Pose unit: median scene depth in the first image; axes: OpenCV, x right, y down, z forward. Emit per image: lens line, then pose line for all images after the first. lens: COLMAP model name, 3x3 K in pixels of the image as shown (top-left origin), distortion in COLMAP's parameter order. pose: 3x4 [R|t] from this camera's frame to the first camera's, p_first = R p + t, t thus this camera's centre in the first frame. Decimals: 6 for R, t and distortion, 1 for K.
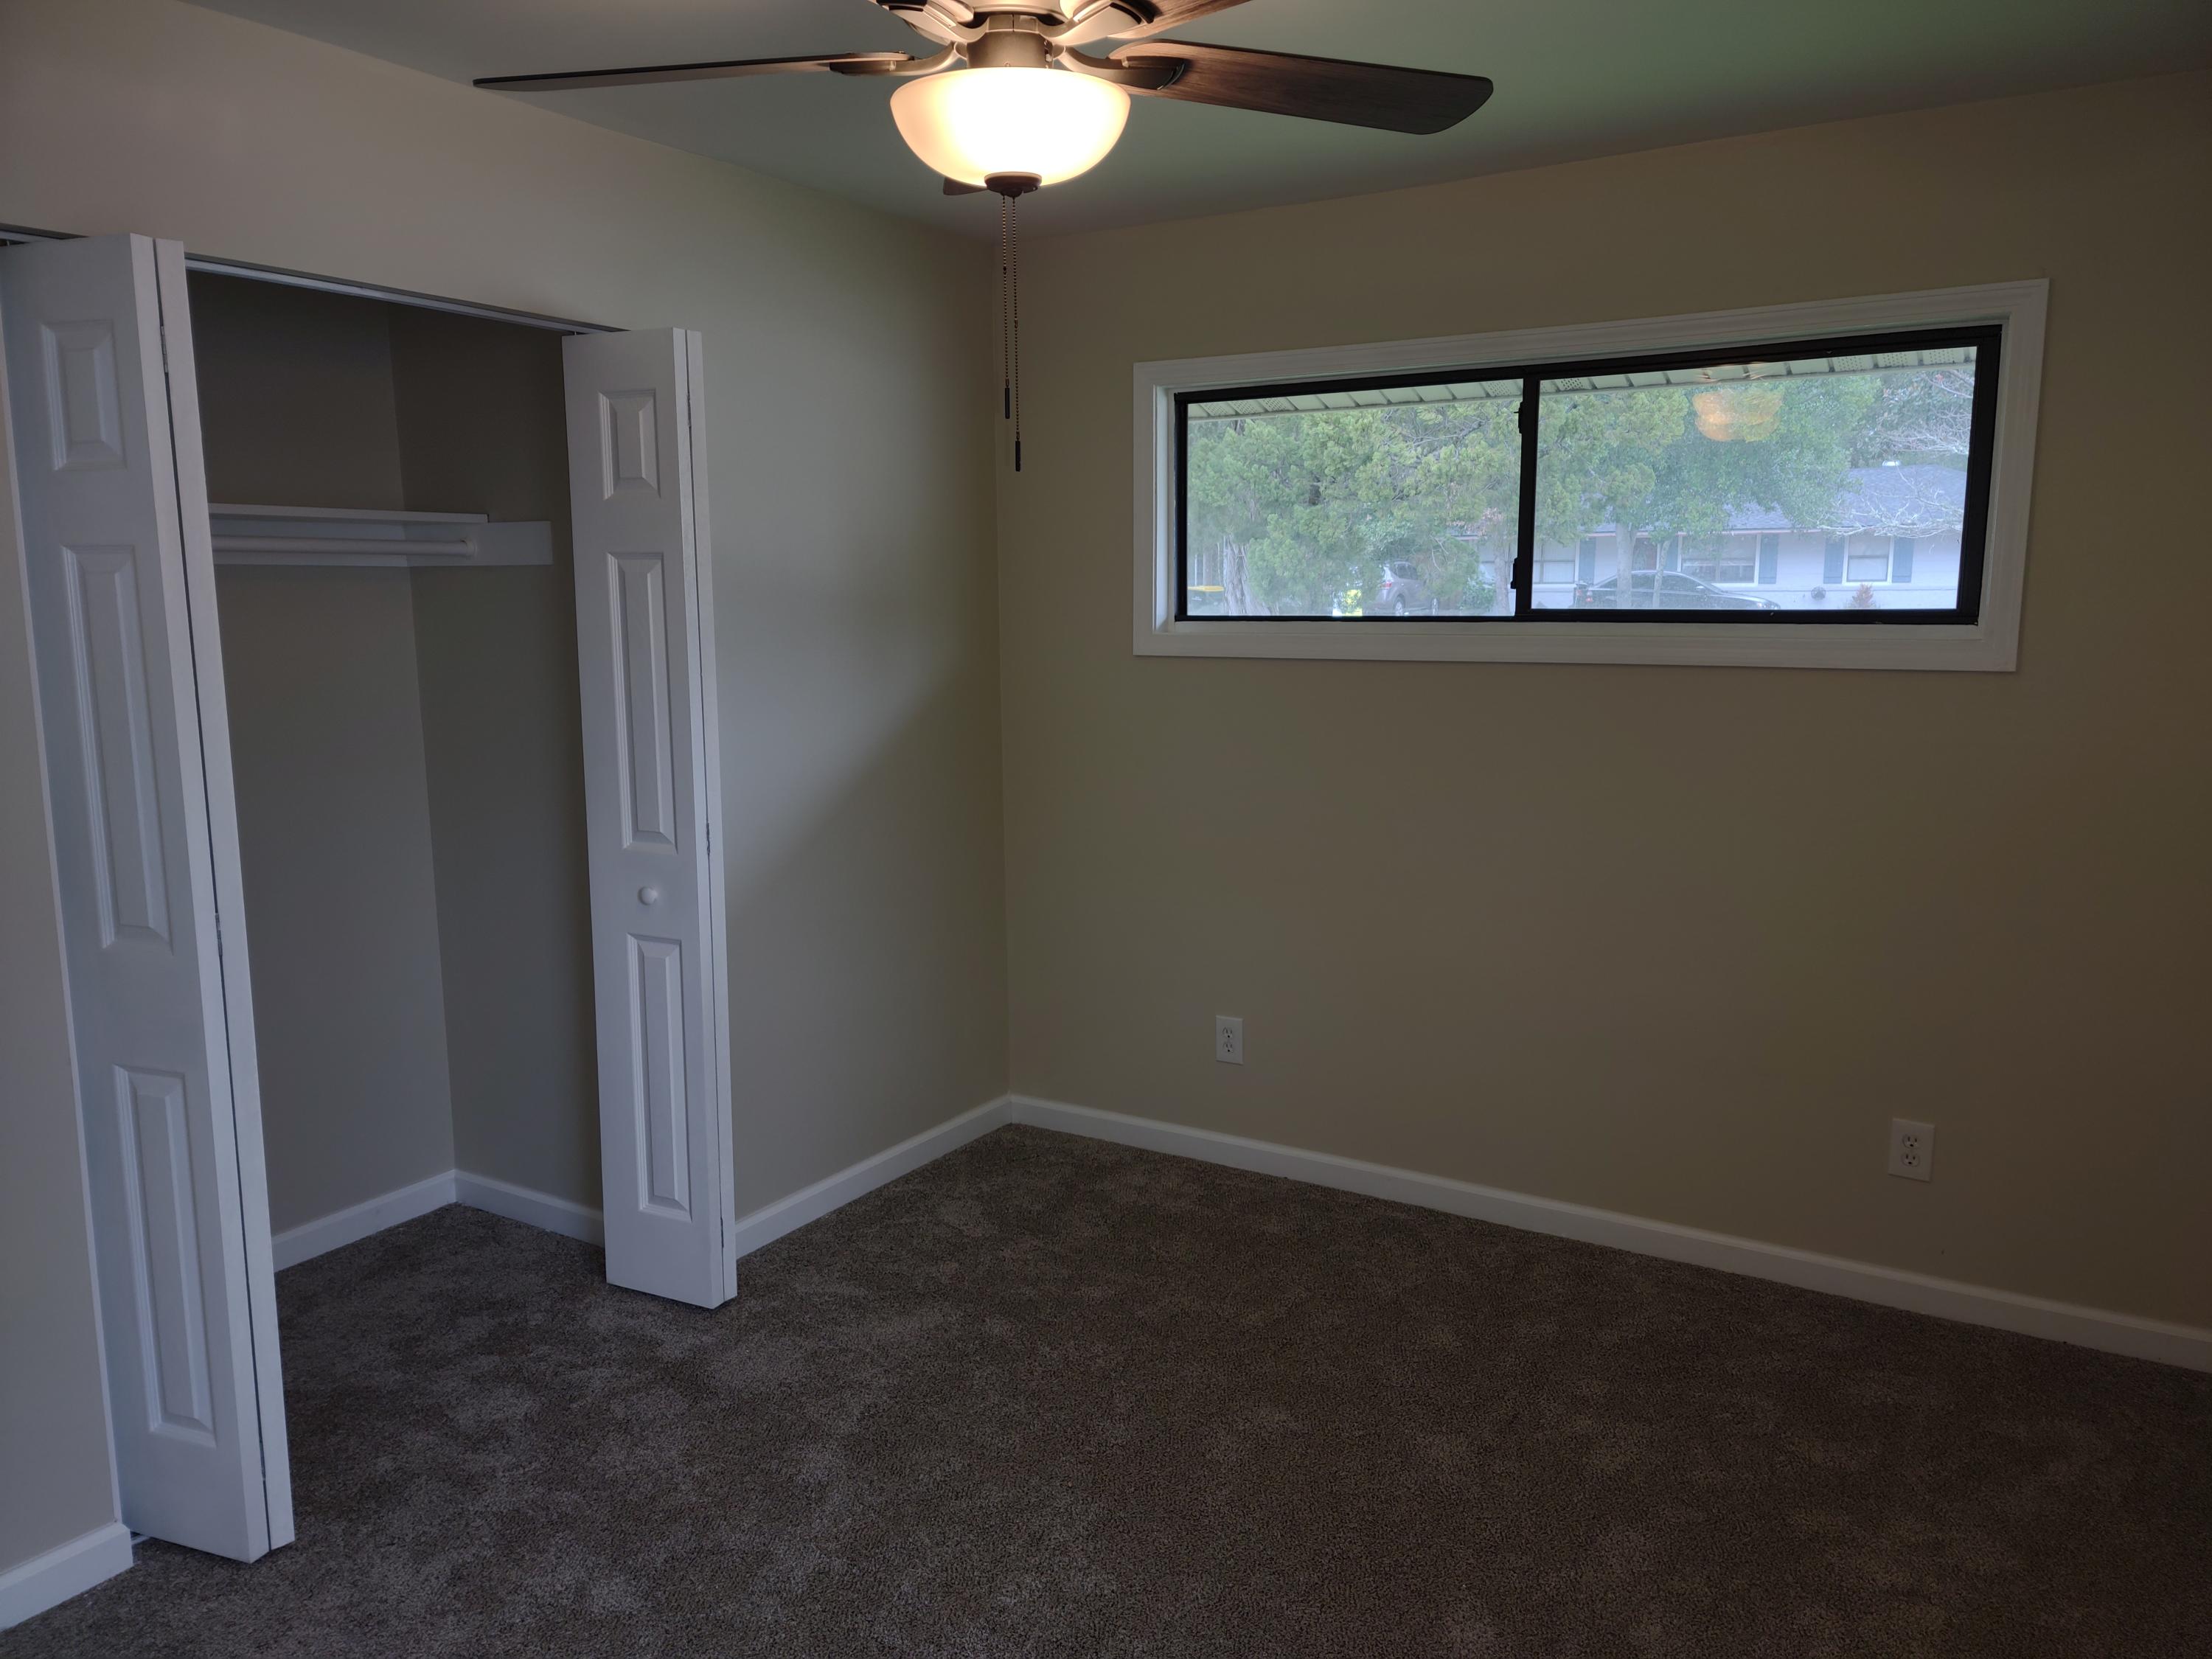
lens RADIAL K [[1630.4, 0, 1106.0], [0, 1630.4, 829.5], [0, 0, 1]] dist [0.076343, -0.044670]
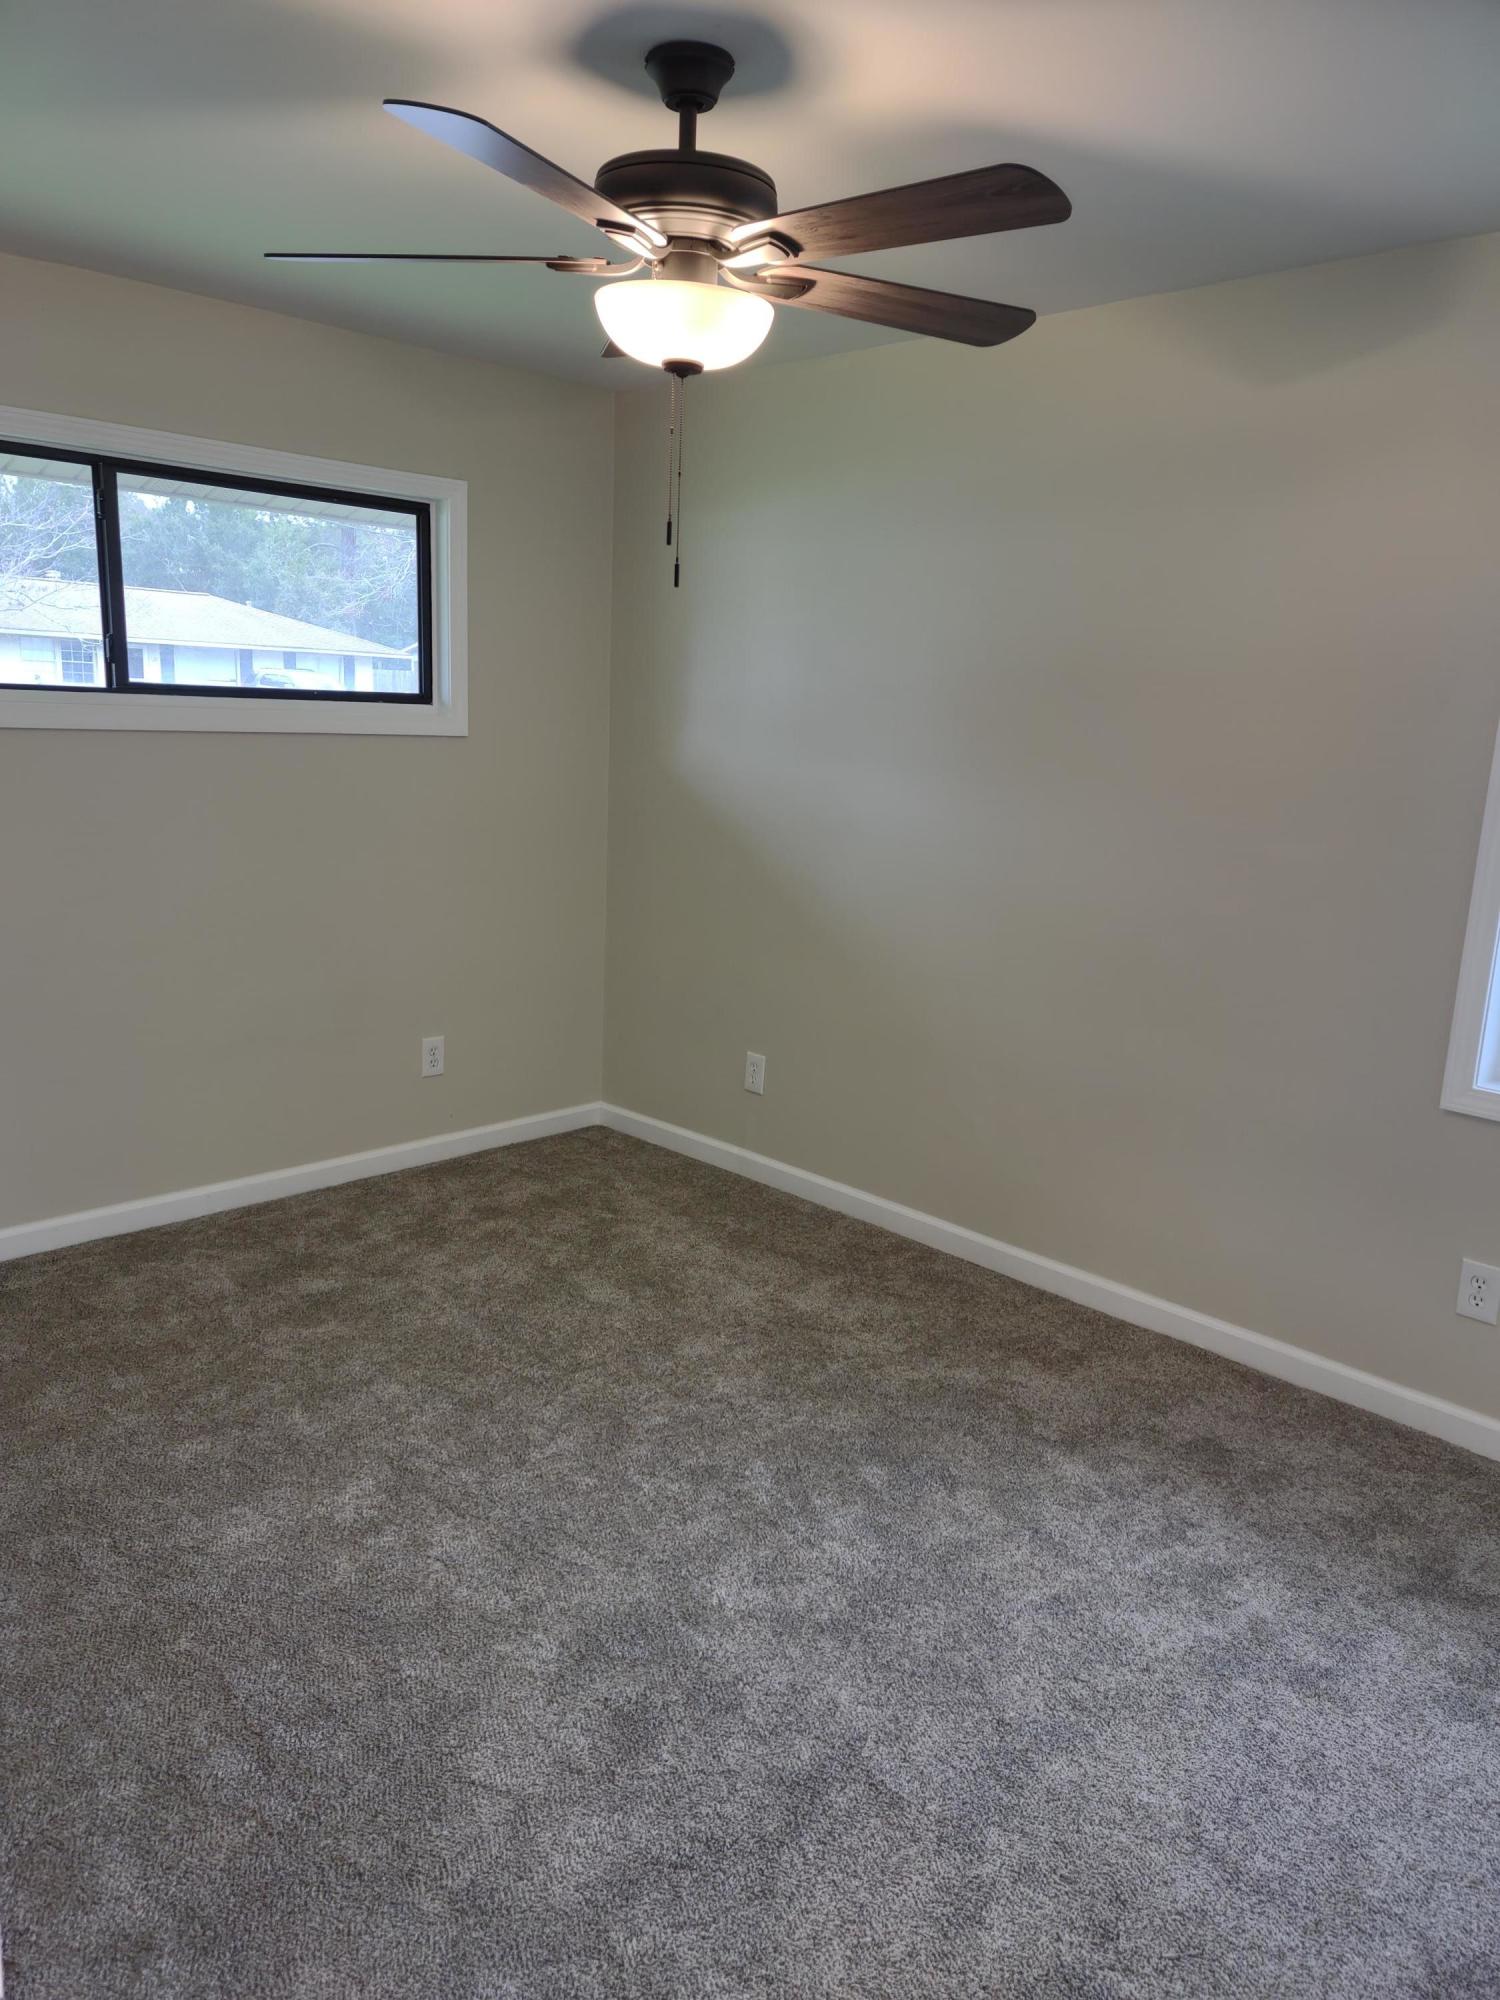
lens RADIAL K [[1474.2, 0, 750.0], [0, 1474.2, 1000.0], [0, 0, 1]] dist [0.076343, -0.044670]
pose [[0.226044, -0.183743, 0.956631, -0.761047], [0.107880, 0.980730, 0.162880, -0.048102], [-0.968125, 0.066383, 0.241510, 0.407853]]
